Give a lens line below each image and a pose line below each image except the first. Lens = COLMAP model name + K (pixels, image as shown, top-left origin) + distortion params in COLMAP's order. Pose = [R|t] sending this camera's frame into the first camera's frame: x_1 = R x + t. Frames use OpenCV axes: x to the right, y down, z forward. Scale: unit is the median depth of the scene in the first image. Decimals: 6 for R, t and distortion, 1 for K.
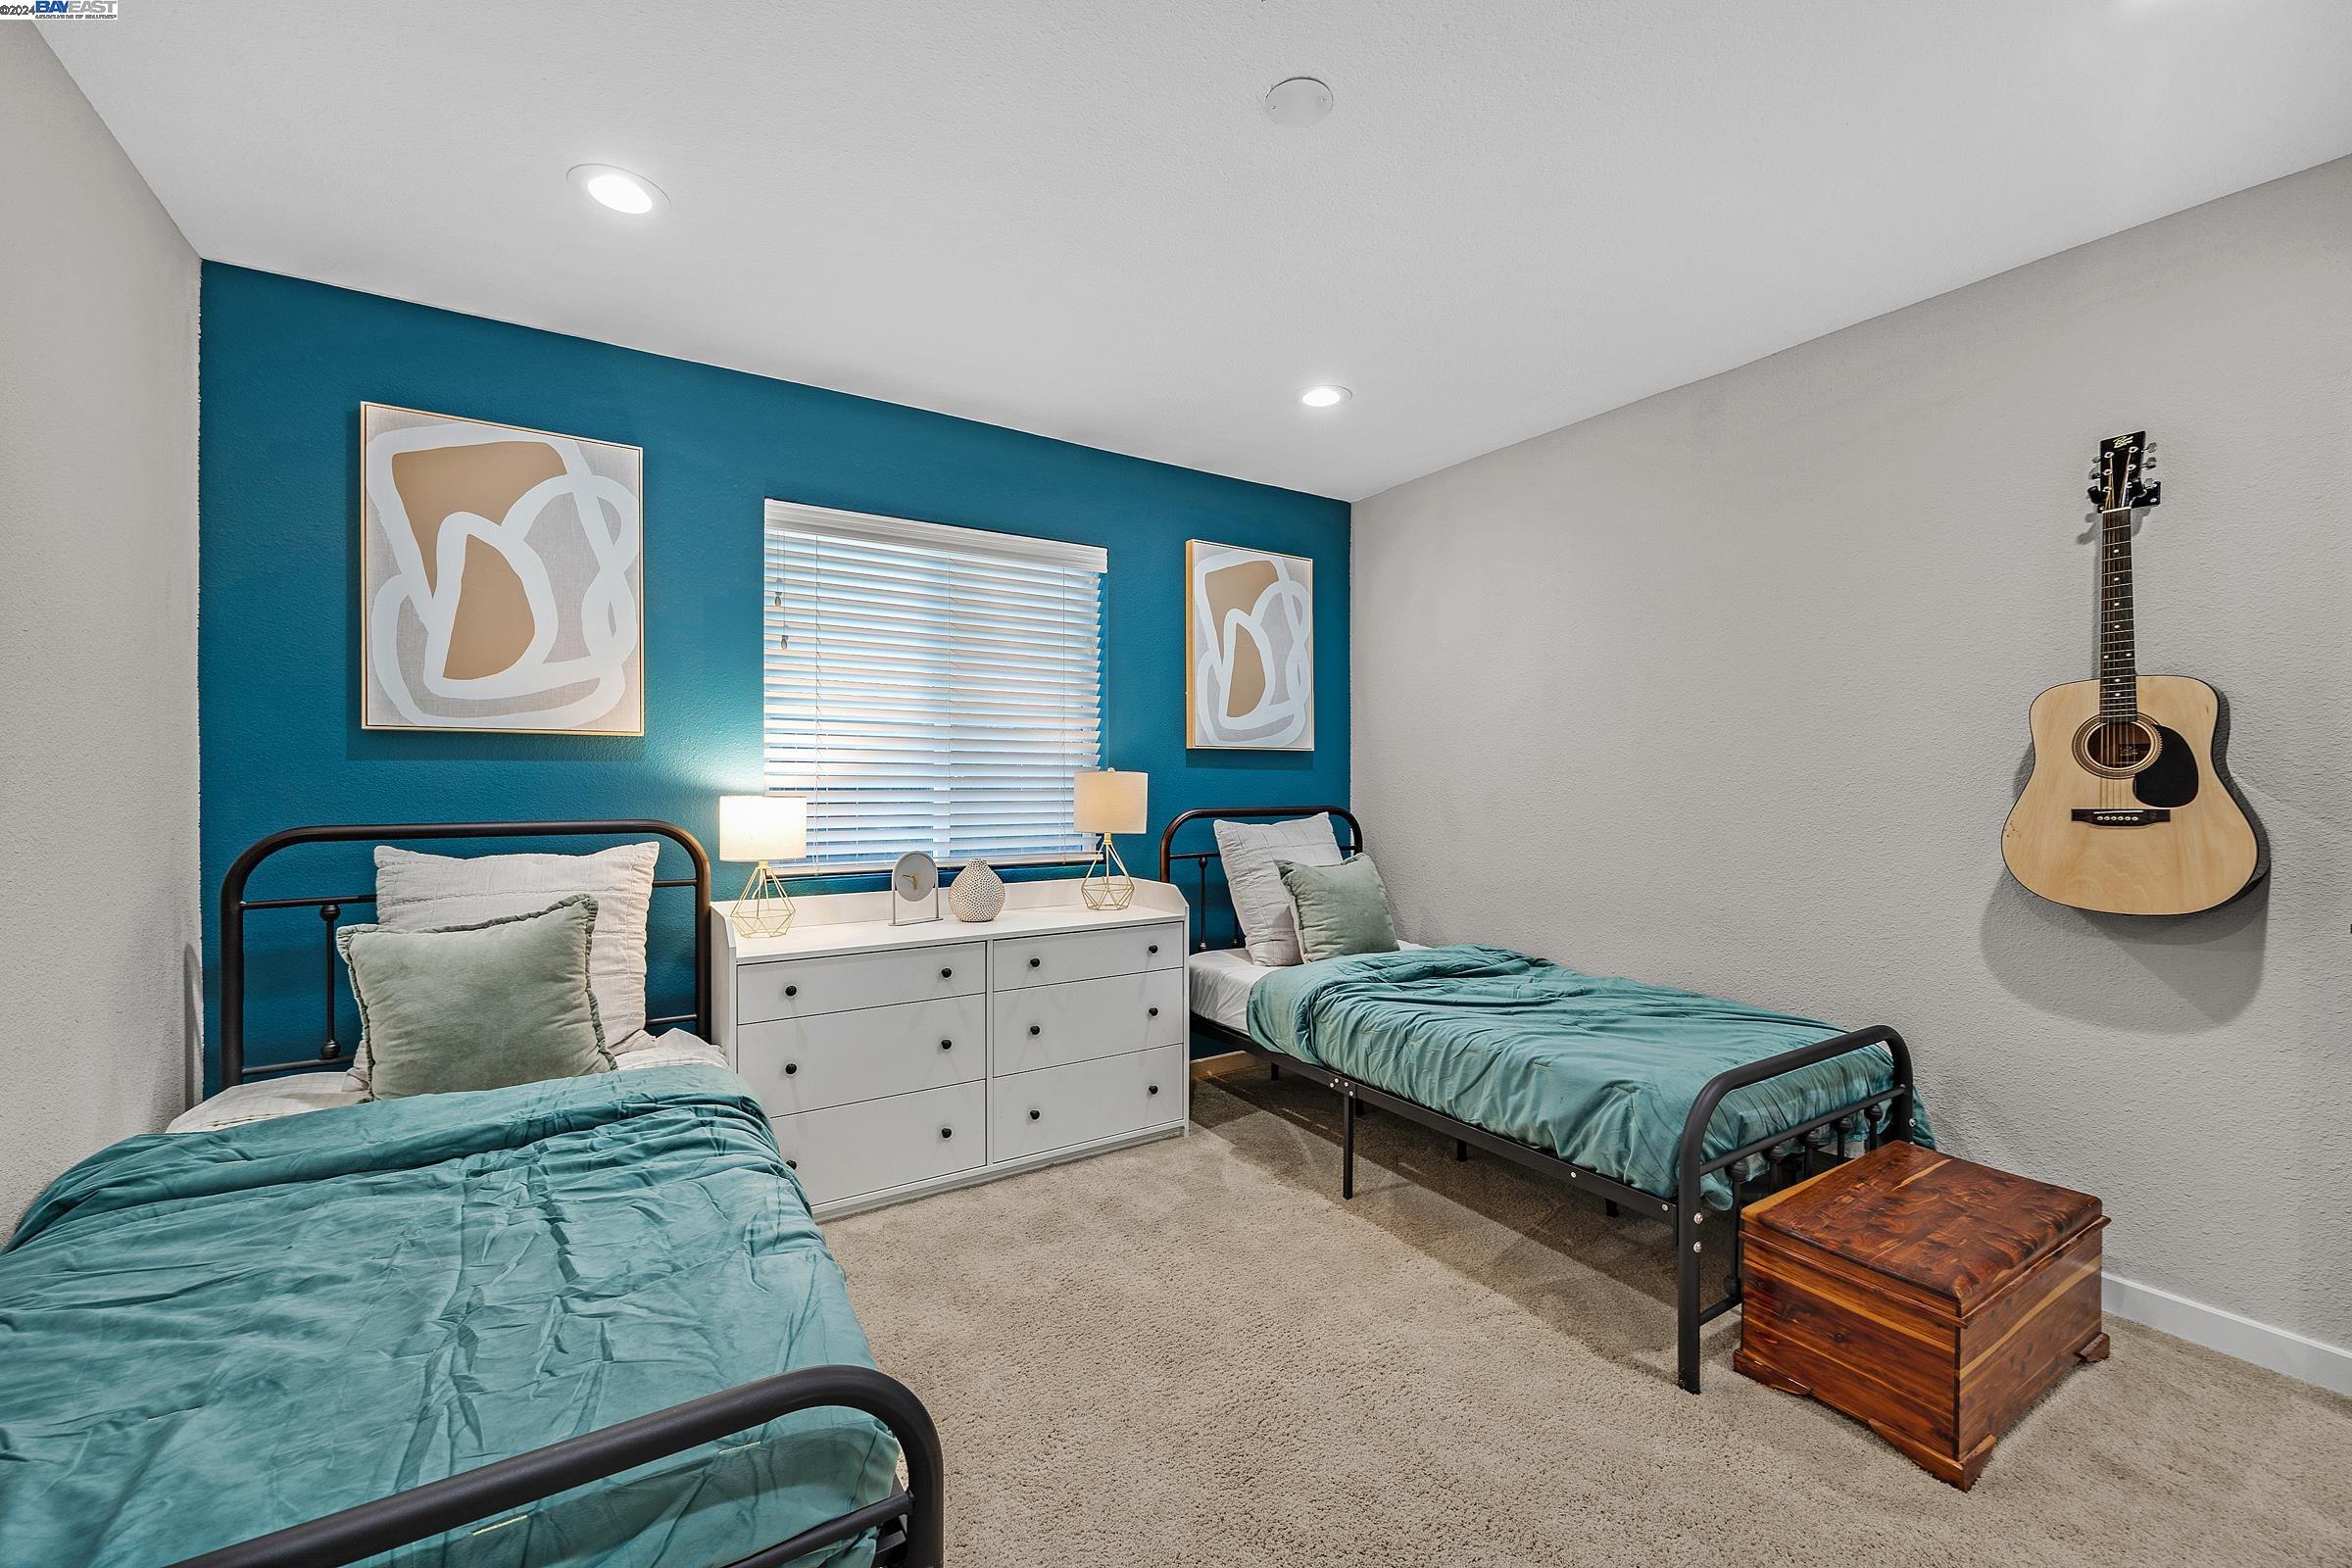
lens RADIAL K [[1151.1, 0, 1168.6], [0, 1151.1, 727.3], [0, 0, 1]] dist [0.001122, 0.000182]
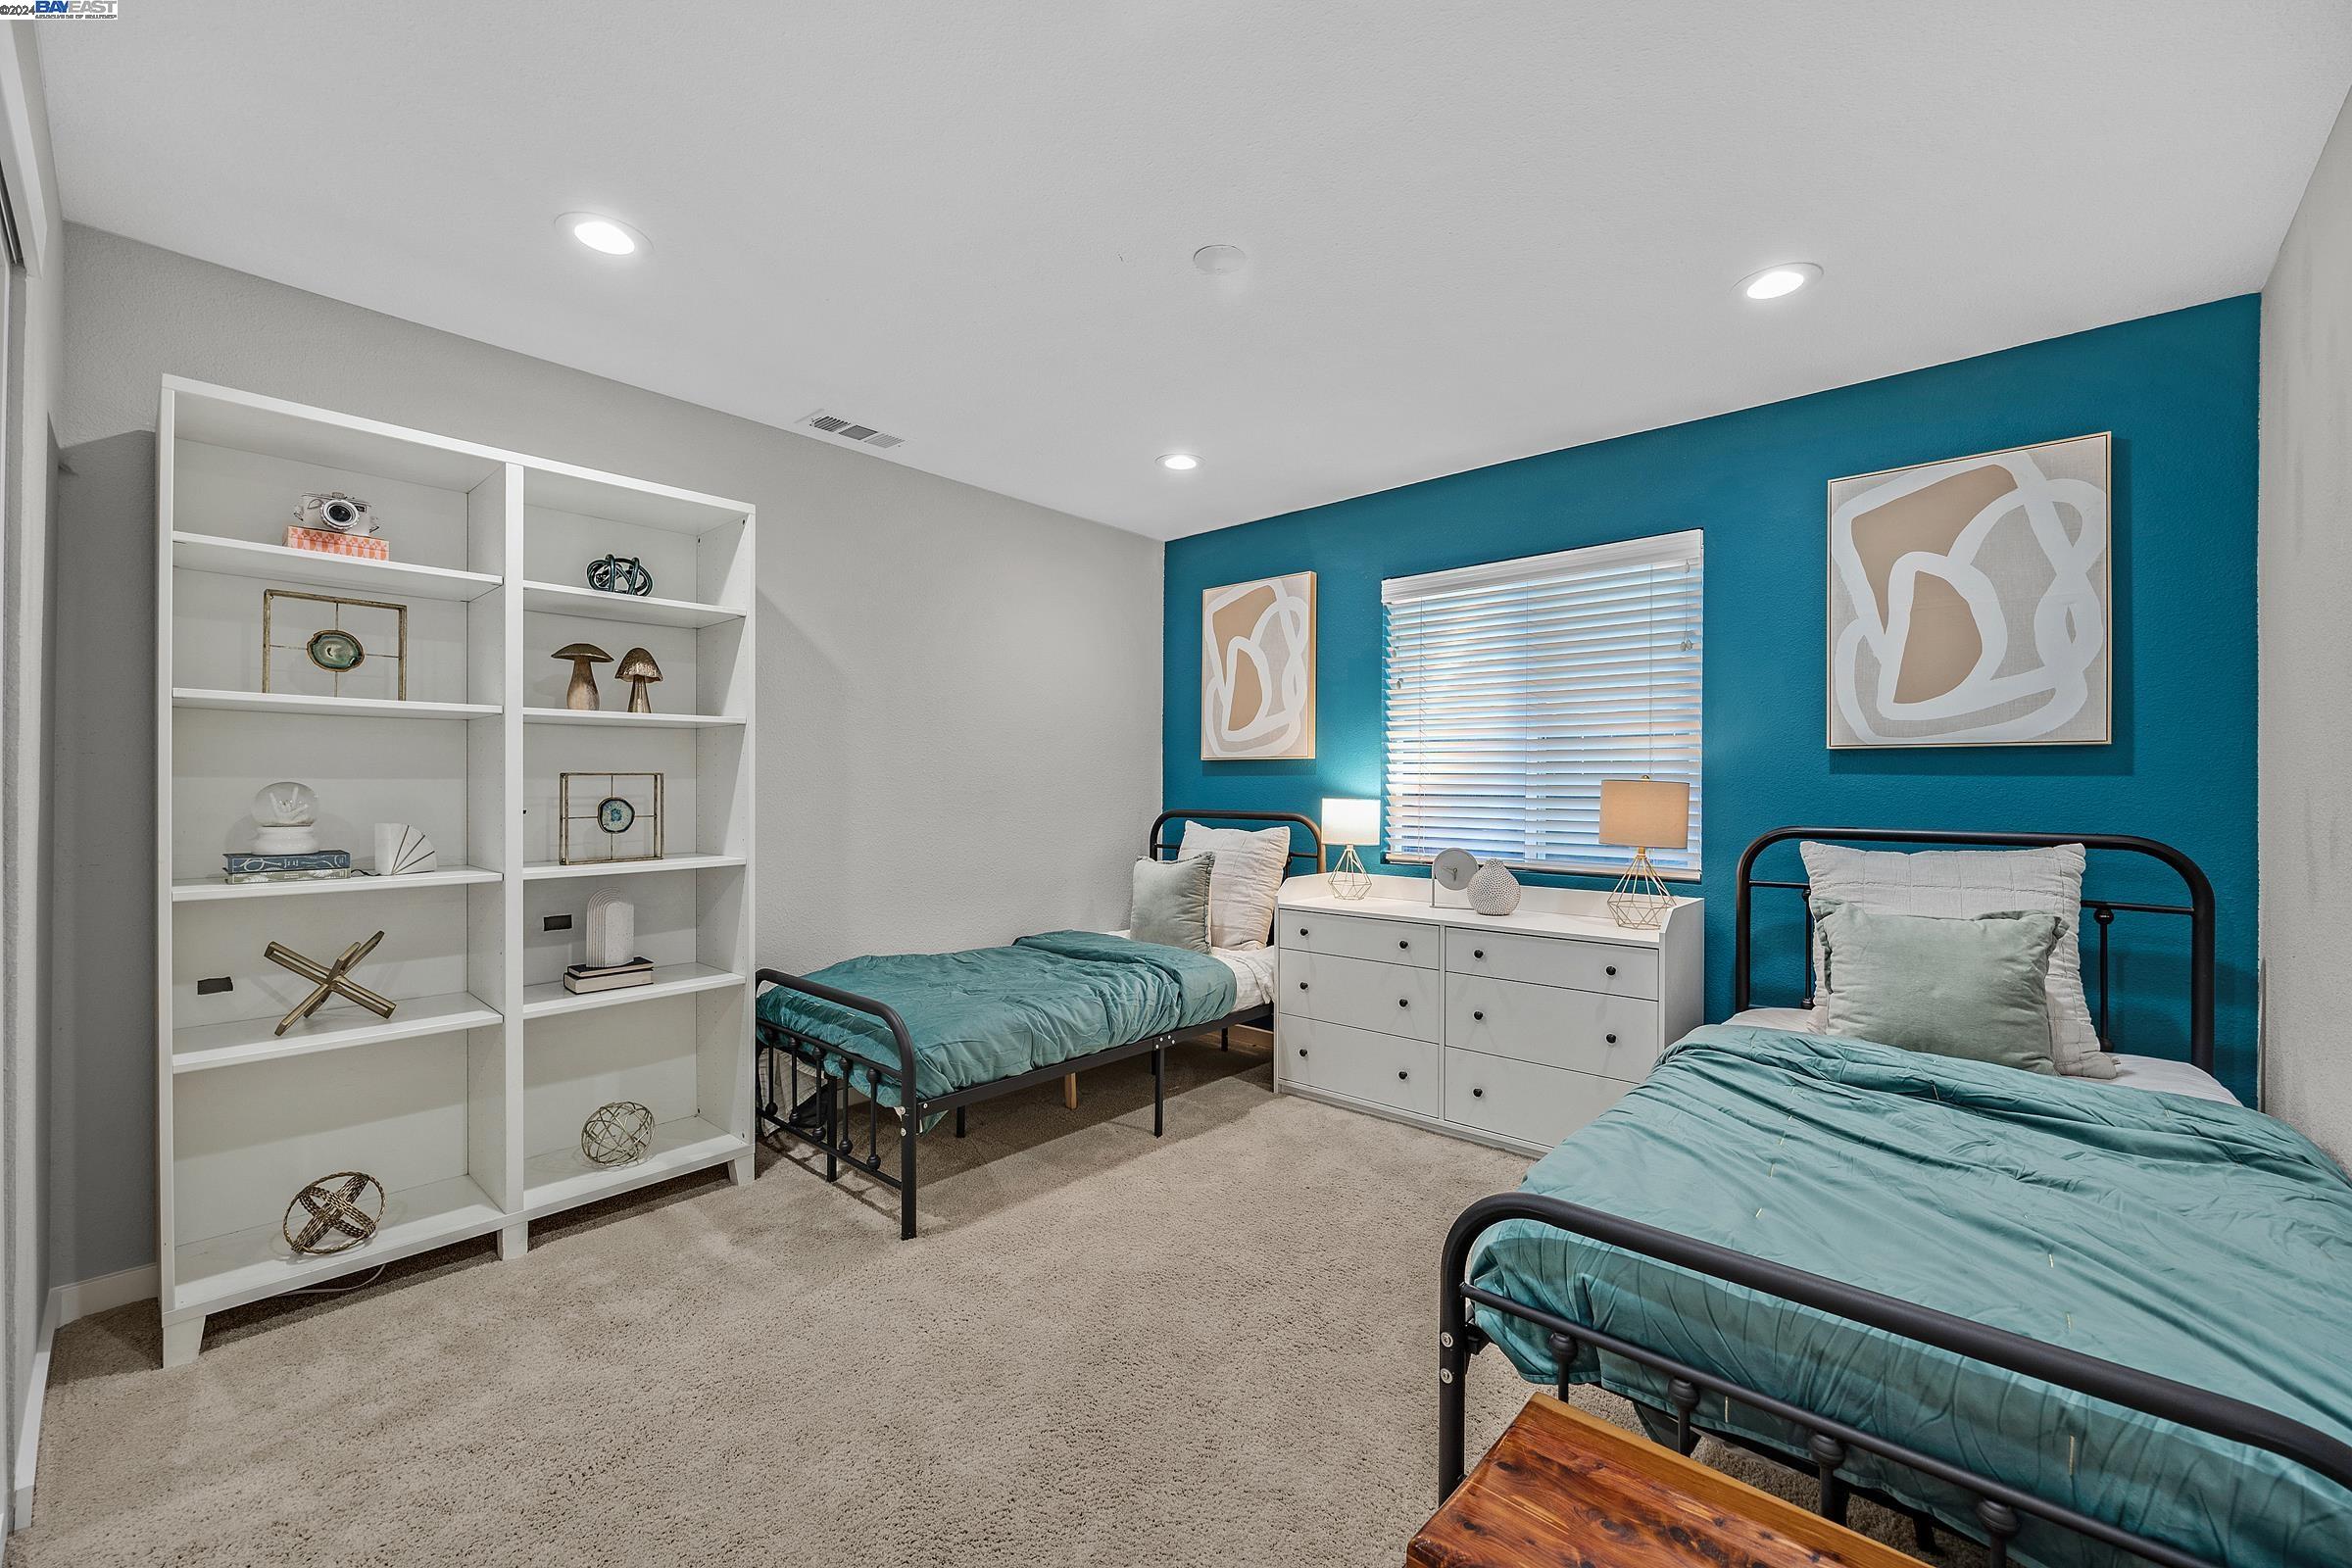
lens RADIAL K [[939.1, 0, 1173.7], [0, 939.1, 786.1], [0, 0, 1]] dist [-0.001622, -0.000028]
pose [[0.175103, 0.000154, -0.984550, 0.688906], [0.038227, 0.999245, 0.006955, 0.026116], [0.983808, -0.038854, 0.174965, 0.550918]]
